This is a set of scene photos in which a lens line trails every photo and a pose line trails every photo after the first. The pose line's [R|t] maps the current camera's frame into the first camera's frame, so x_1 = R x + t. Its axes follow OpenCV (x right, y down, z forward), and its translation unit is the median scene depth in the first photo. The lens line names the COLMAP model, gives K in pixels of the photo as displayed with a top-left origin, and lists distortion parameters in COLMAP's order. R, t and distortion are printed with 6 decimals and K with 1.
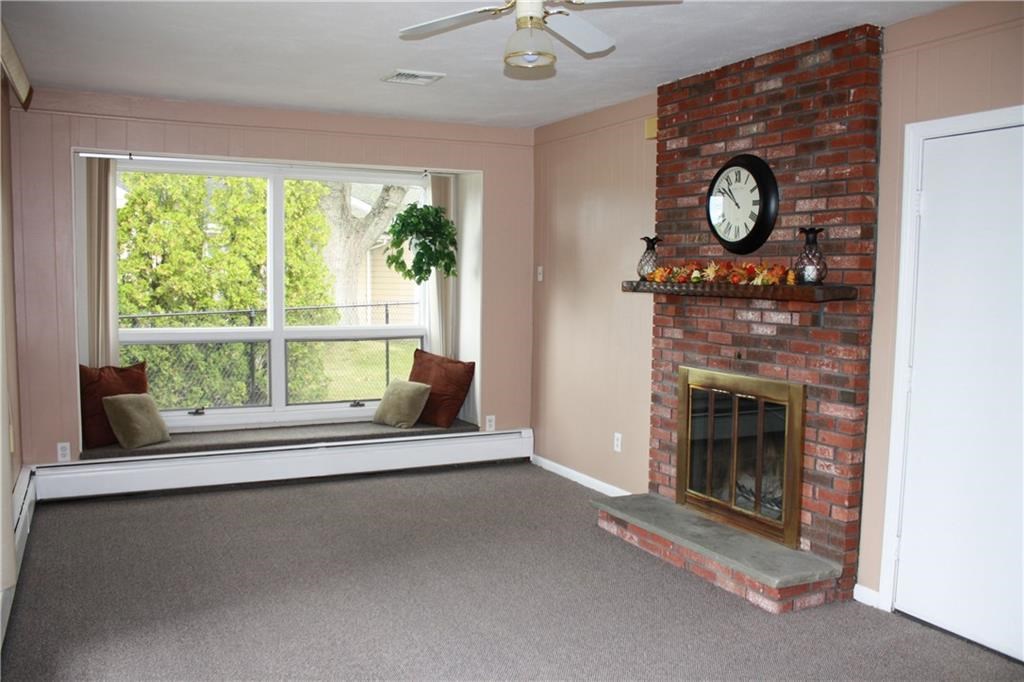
lens RADIAL K [[838.5, 0, 510.4], [0, 838.5, 340.2], [0, 0, 1]] dist [-0.123514, 0.058065]
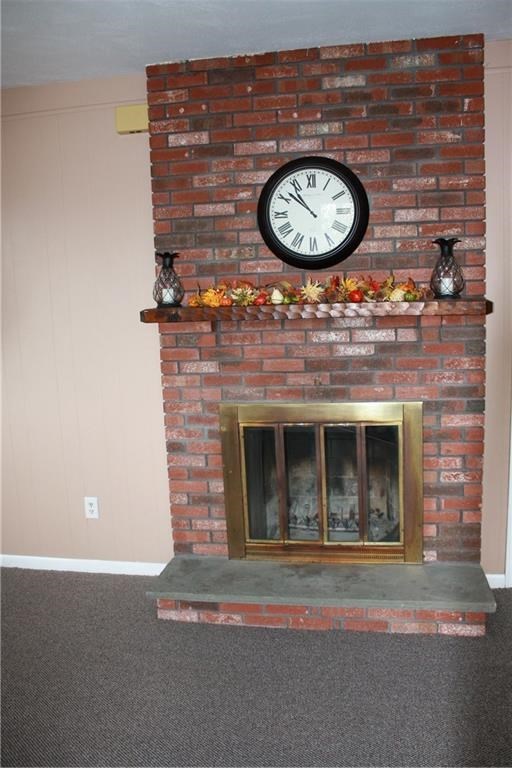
lens RADIAL K [[628.9, 0, 255.8], [0, 628.9, 385.2], [0, 0, 1]] dist [-0.123514, 0.058065]
pose [[0.599872, -0.148142, 0.786262, -0.313501], [0.107670, 0.988717, 0.104142, -0.057827], [-0.792818, 0.022185, 0.609054, 0.650737]]
